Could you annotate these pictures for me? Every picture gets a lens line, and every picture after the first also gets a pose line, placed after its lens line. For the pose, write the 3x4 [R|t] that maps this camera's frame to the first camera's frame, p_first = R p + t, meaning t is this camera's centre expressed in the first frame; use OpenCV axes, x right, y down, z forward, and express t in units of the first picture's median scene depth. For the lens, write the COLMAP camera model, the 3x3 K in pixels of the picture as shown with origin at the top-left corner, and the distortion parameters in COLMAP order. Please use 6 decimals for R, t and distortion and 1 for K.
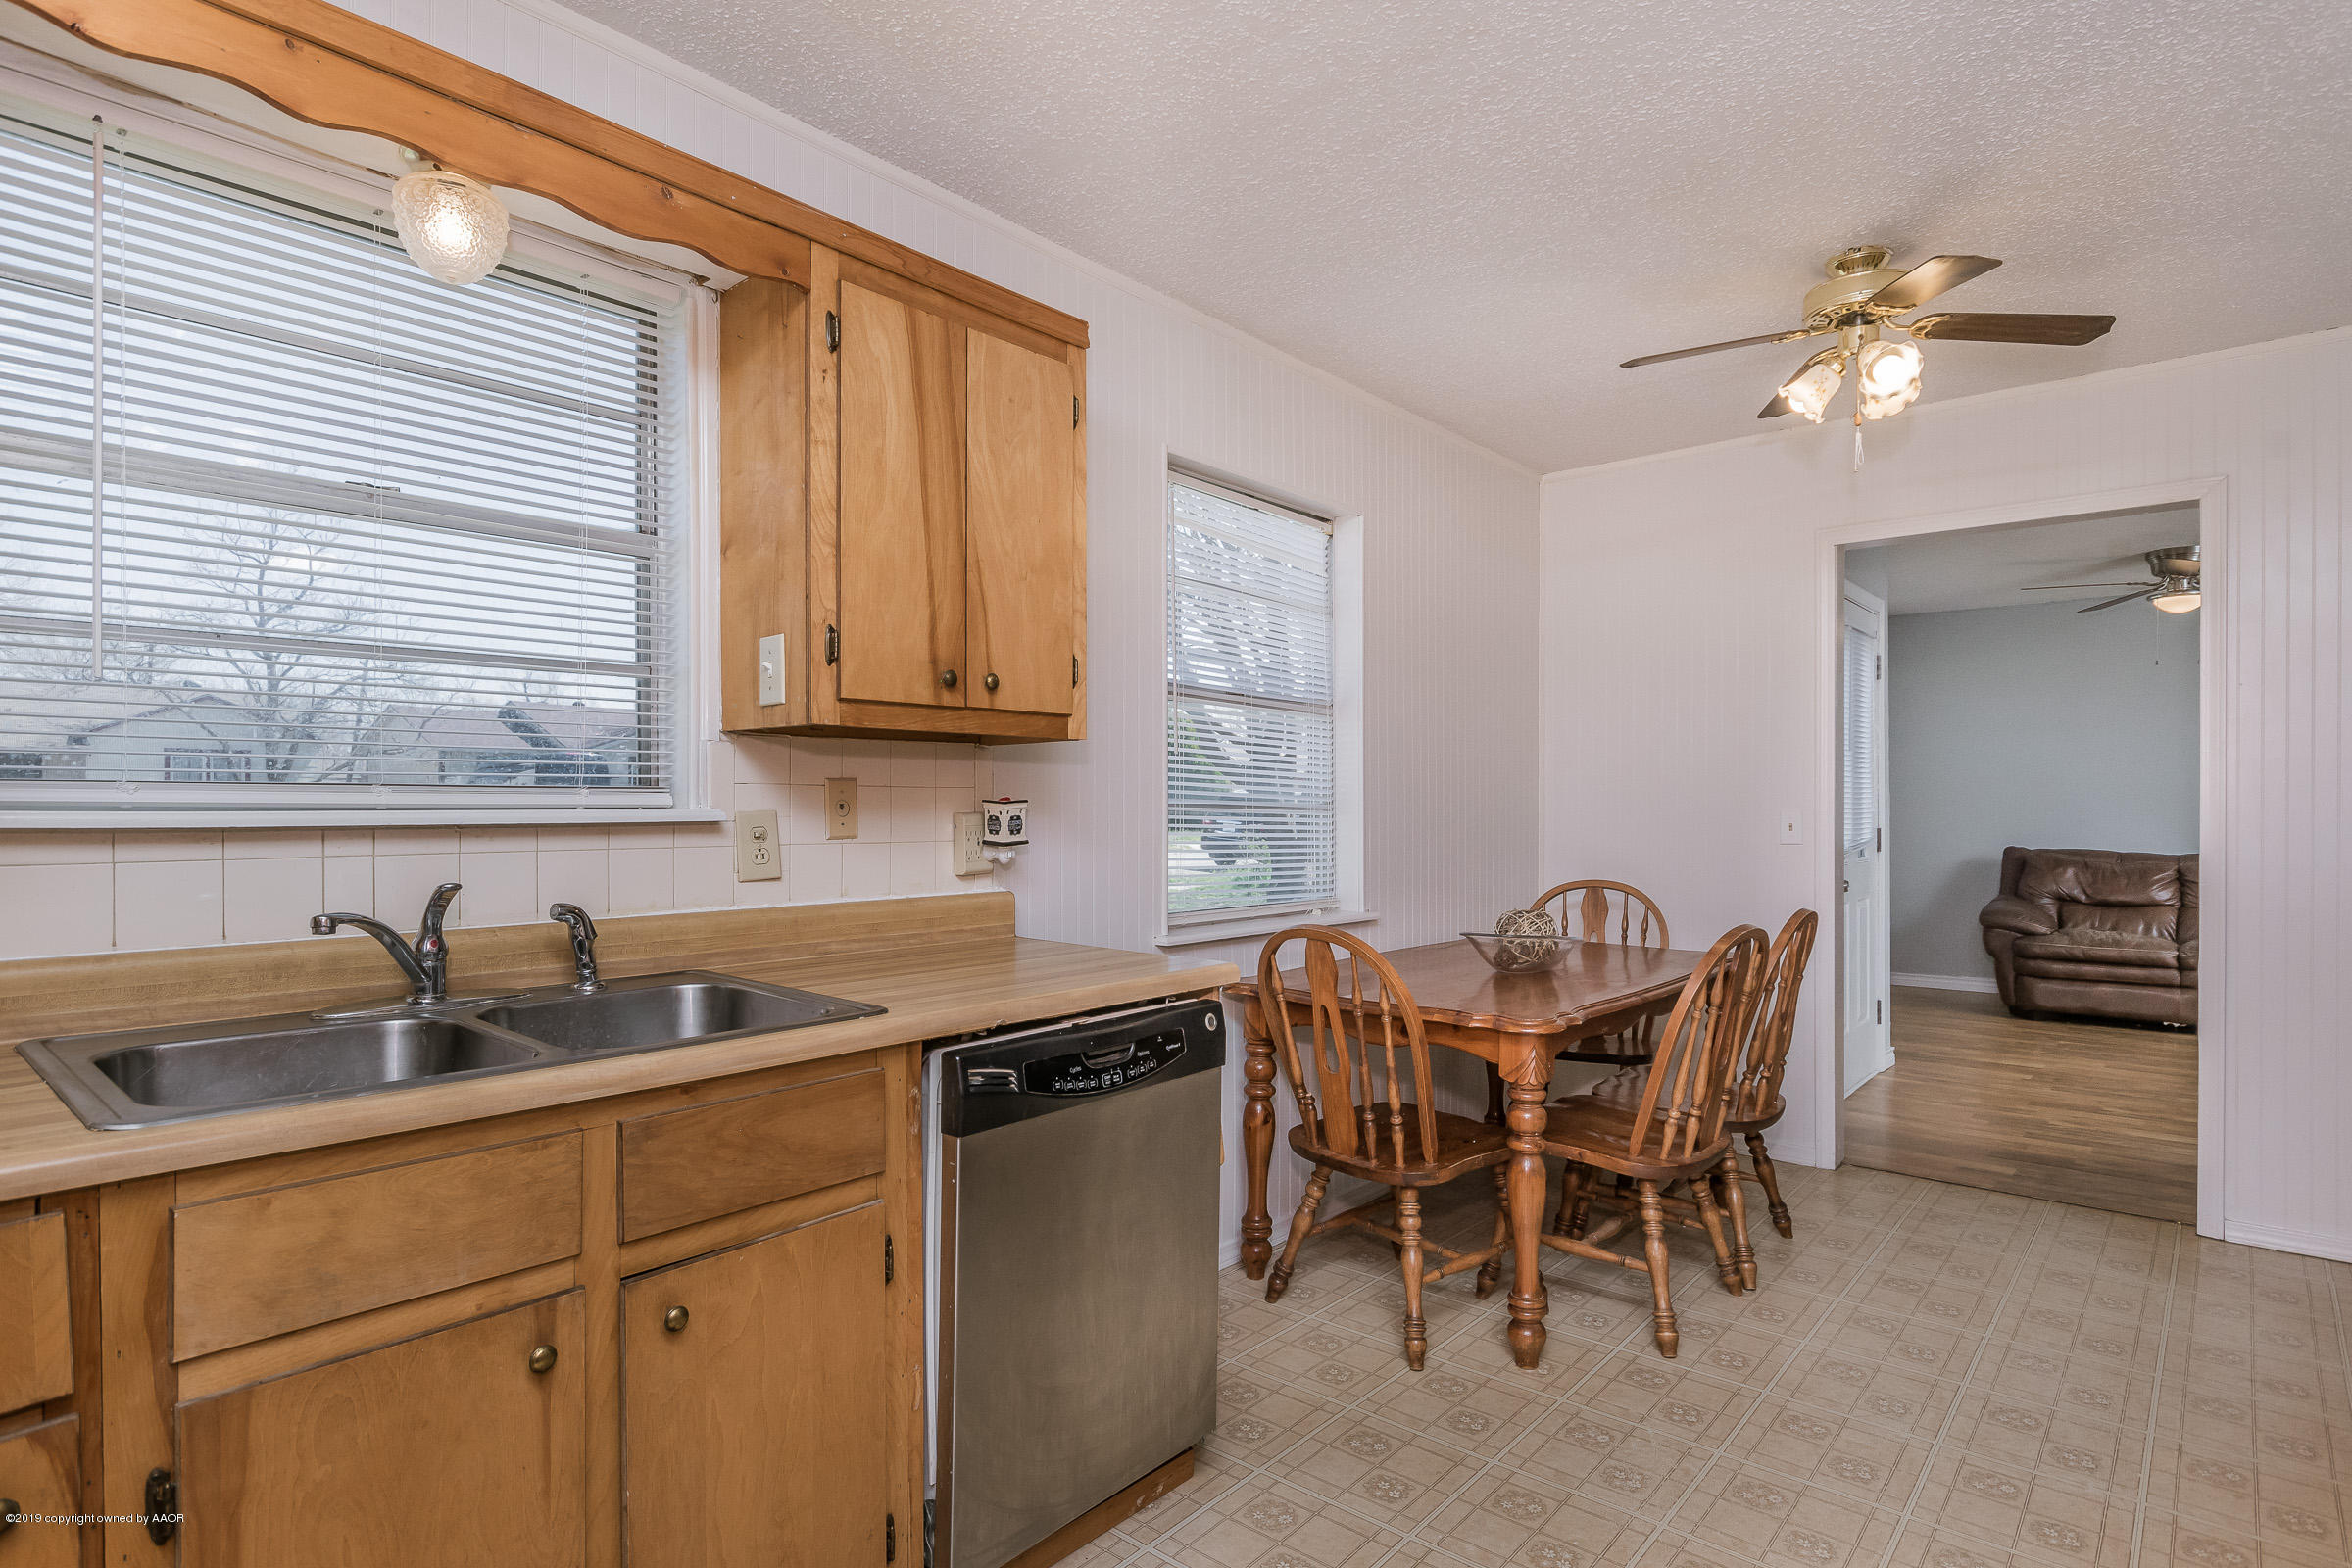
lens RADIAL K [[1217.4, 0, 1166.2], [0, 1217.4, 797.8], [0, 0, 1]] dist [-0.002822, -0.002628]
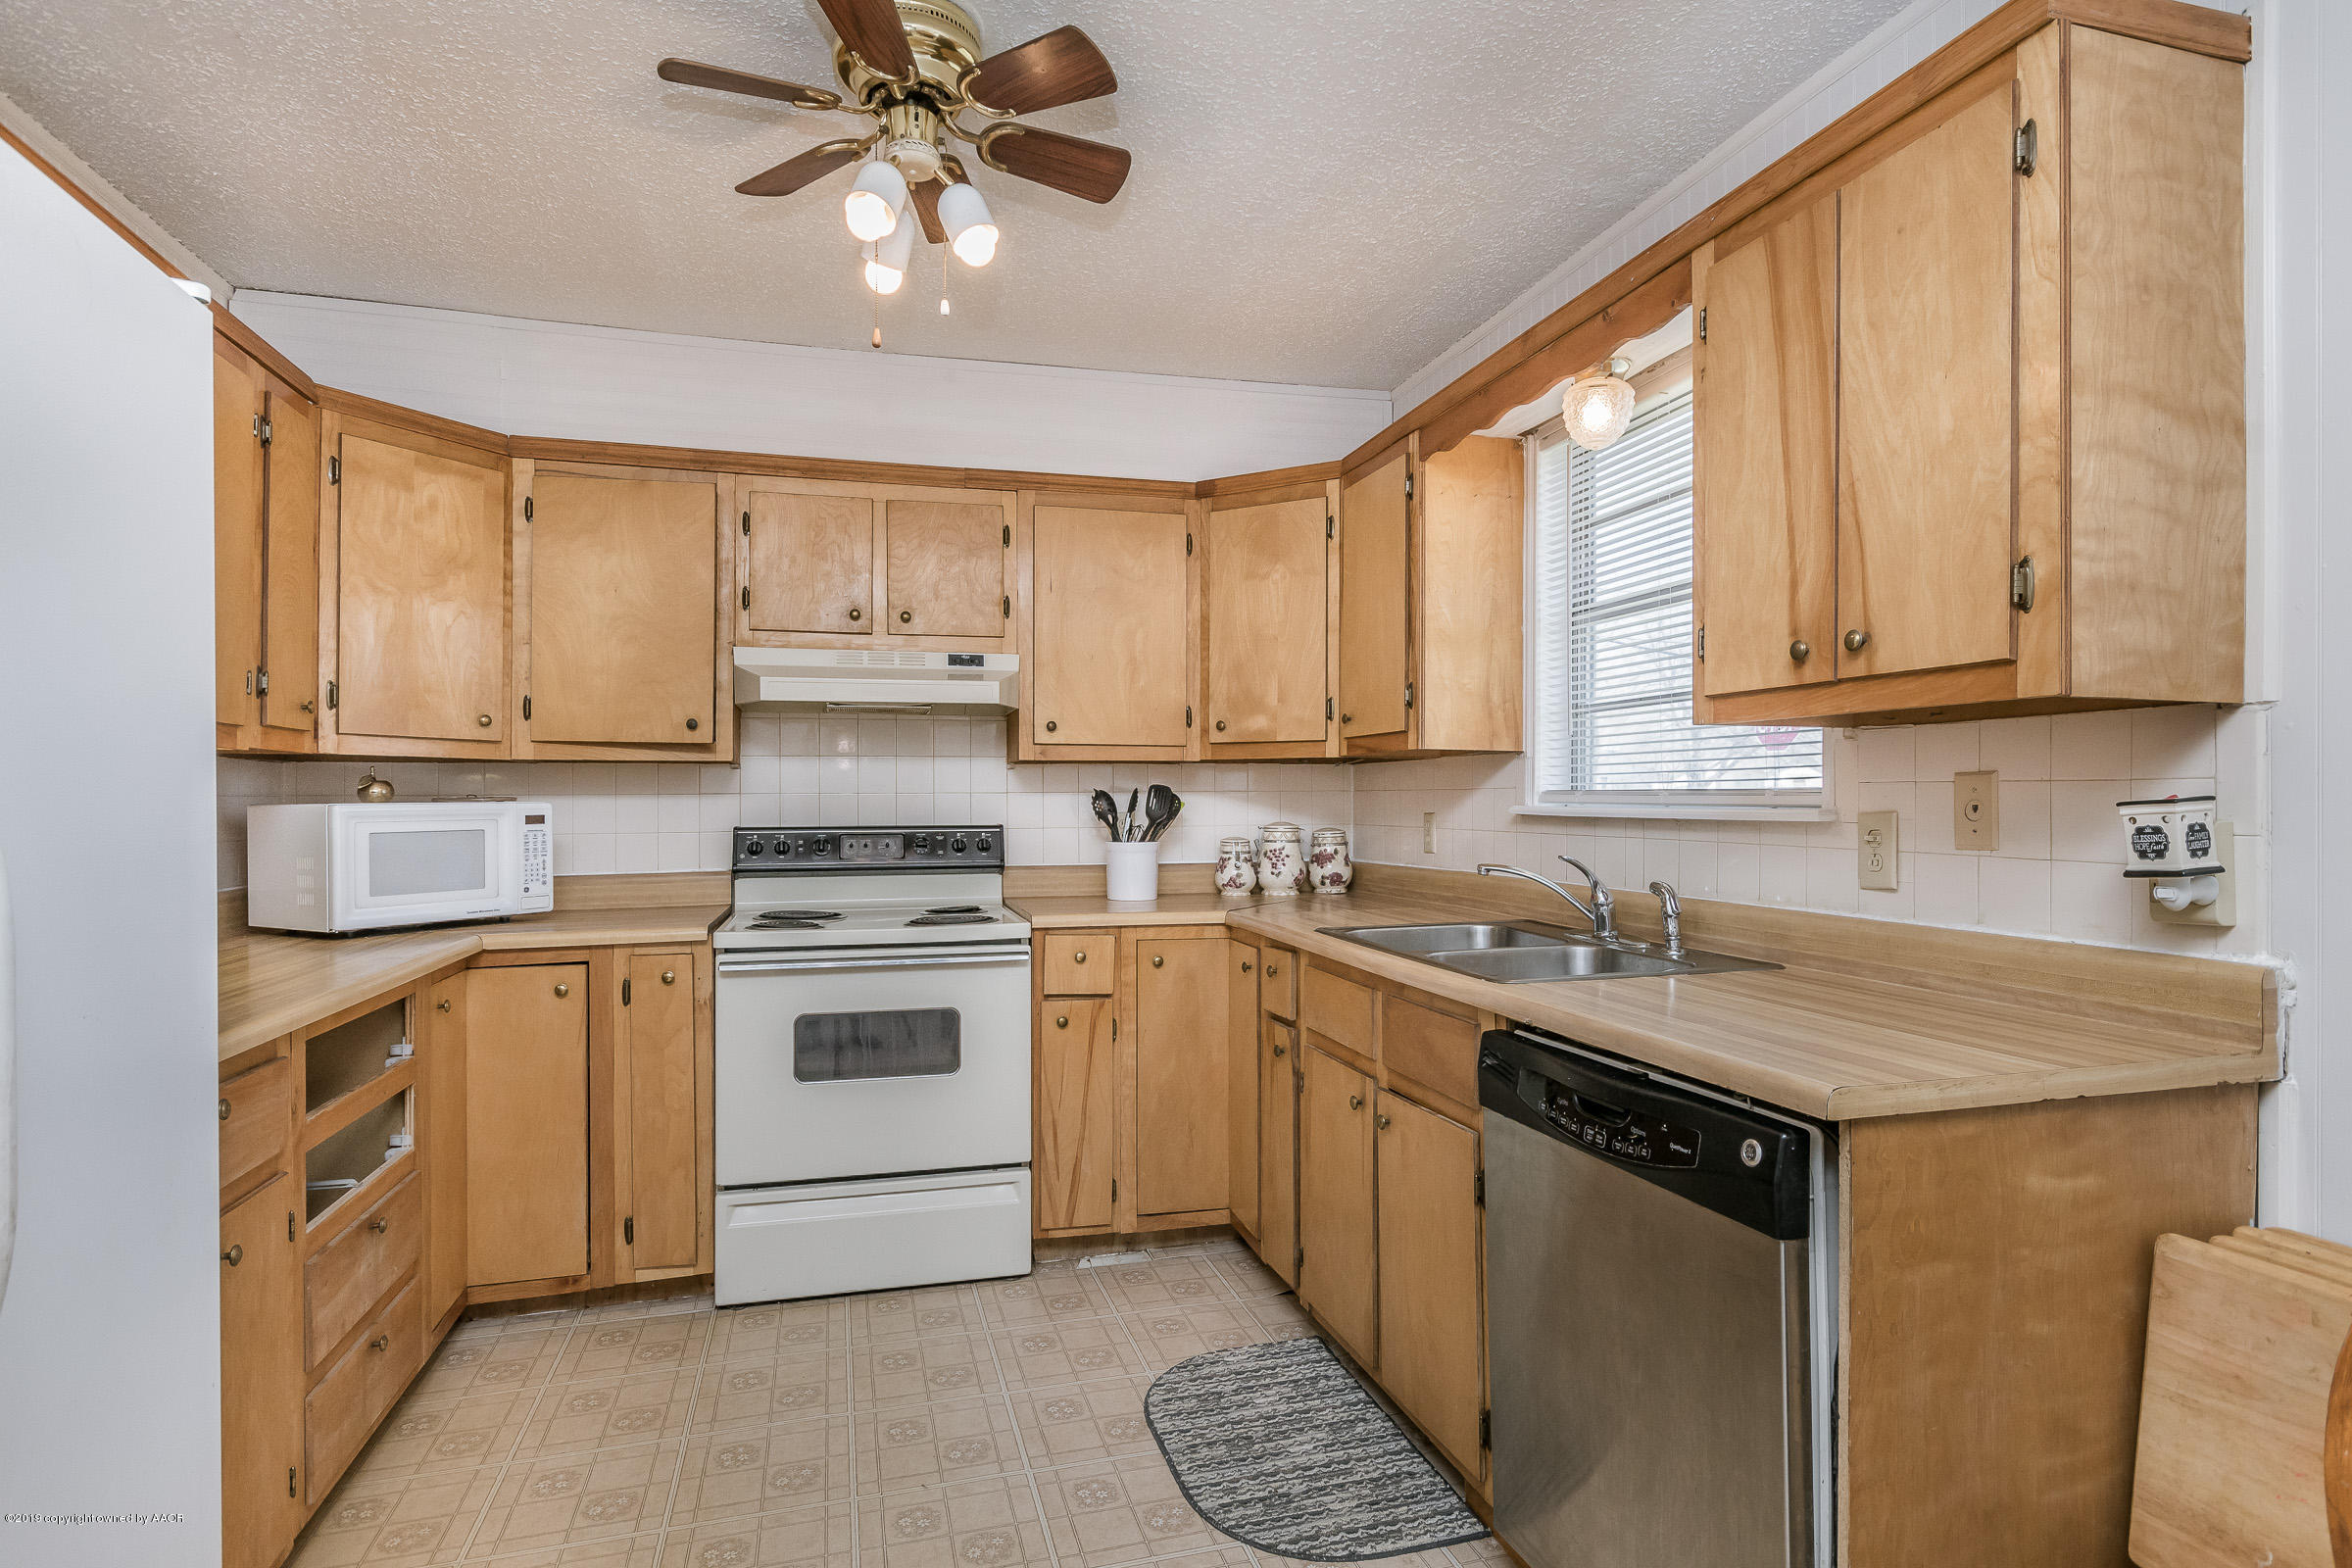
lens RADIAL K [[1217.4, 0, 1166.2], [0, 1217.4, 797.8], [0, 0, 1]] dist [-0.002822, -0.002628]
pose [[-0.574279, -0.001514, -0.818658, 0.712282], [0.014604, 0.999820, -0.012094, 0.002466], [0.818529, -0.018901, -0.574154, 1.089394]]
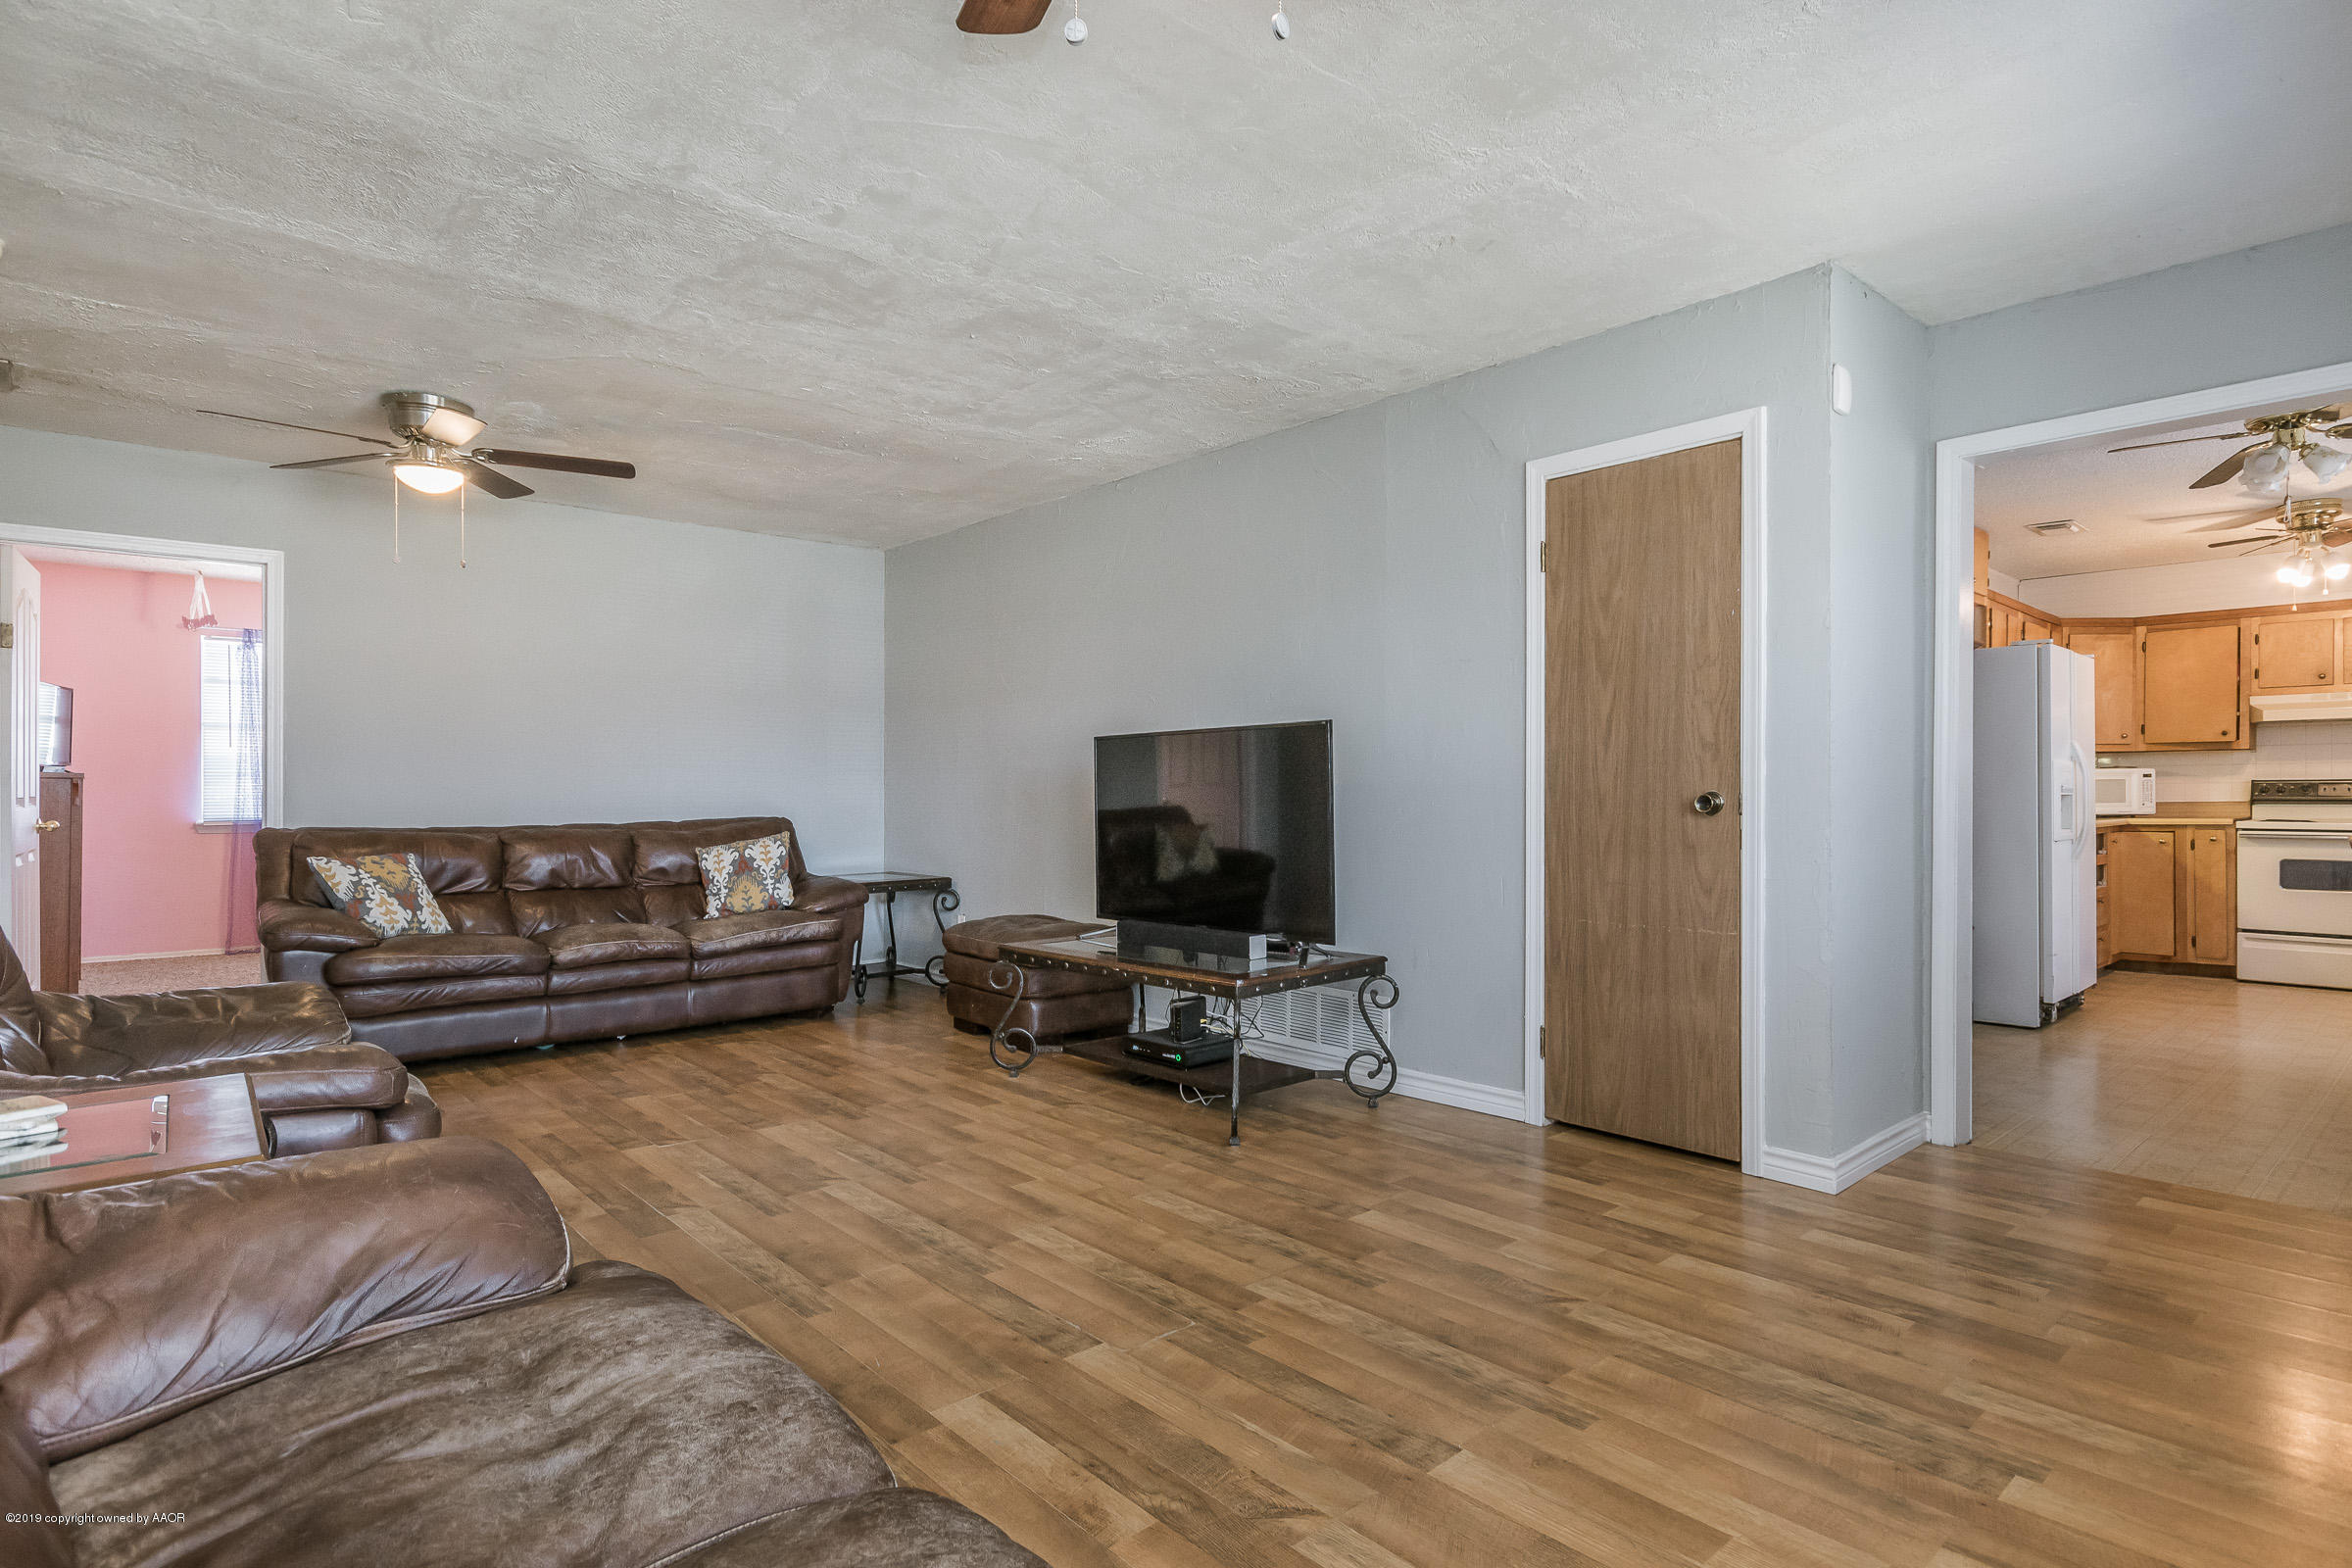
lens RADIAL K [[1217.4, 0, 1166.2], [0, 1217.4, 797.8], [0, 0, 1]] dist [-0.002822, -0.002628]
pose [[-0.989271, -0.001295, 0.146084, 1.351177], [-0.003962, 0.999831, -0.017970, 0.058997], [-0.146036, -0.018356, -0.989109, 2.100783]]
